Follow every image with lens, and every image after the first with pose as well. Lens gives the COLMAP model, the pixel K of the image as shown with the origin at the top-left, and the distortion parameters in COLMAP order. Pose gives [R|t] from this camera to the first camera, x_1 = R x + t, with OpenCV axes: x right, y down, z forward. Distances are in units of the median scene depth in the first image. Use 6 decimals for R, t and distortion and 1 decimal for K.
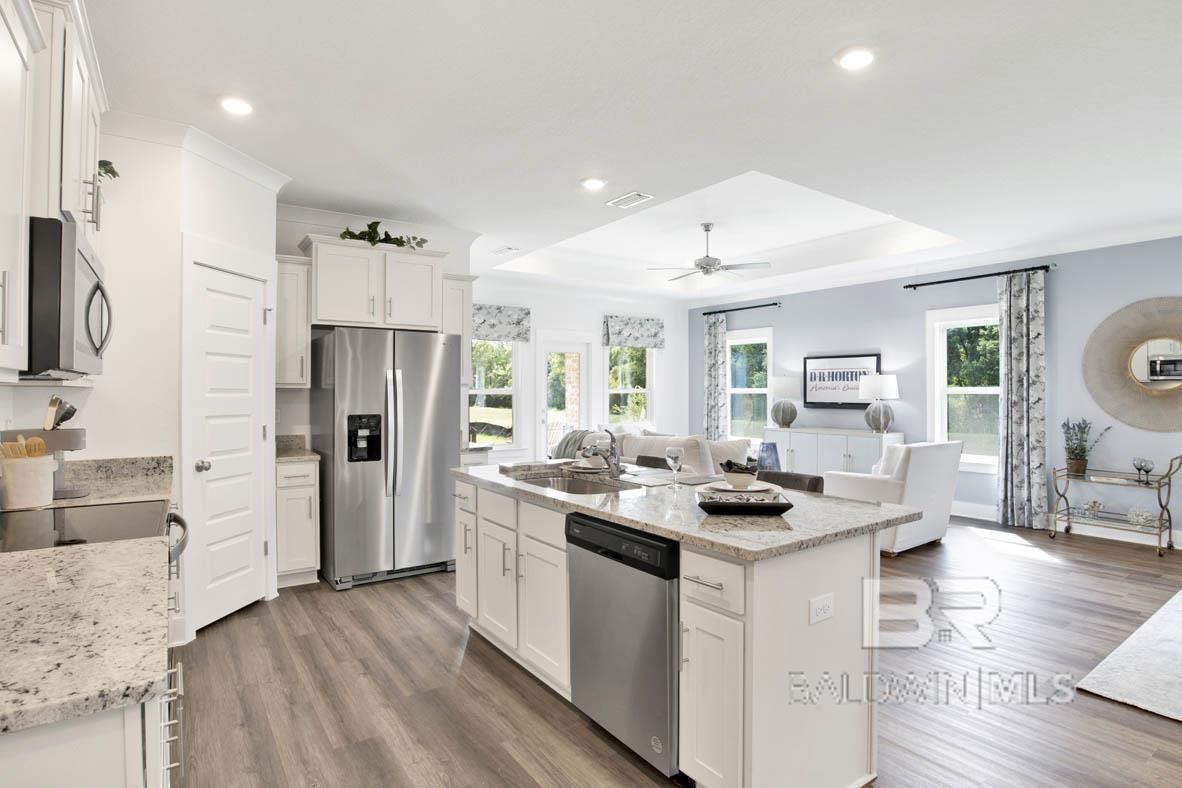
lens RADIAL K [[627.3, 0, 596.6], [0, 627.3, 388.8], [0, 0, 1]] dist [-0.068379, 0.022584]
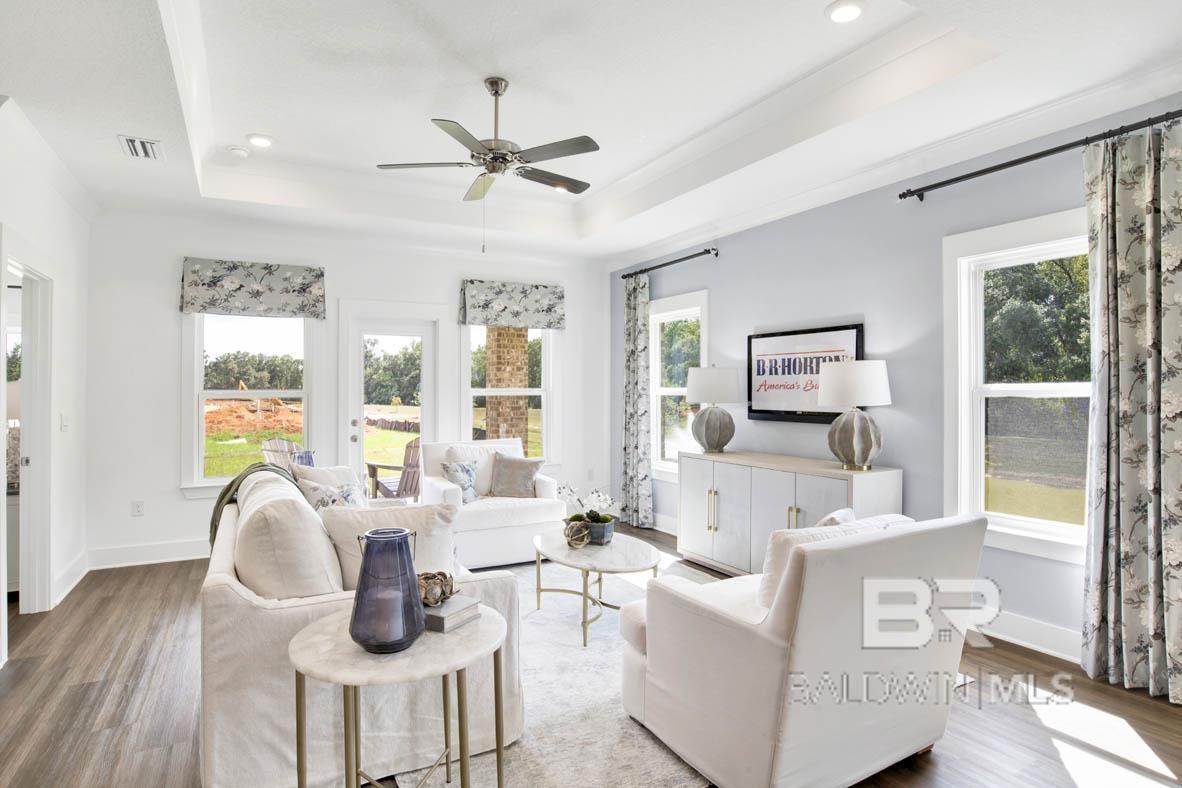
lens RADIAL K [[636.5, 0, 603.1], [0, 636.5, 391.7], [0, 0, 1]] dist [-0.058692, 0.018623]
pose [[0.994930, -0.003683, -0.100506, 0.291402], [0.004128, 0.999983, 0.004223, 0.000685], [0.100489, -0.004616, 0.994927, 0.426820]]
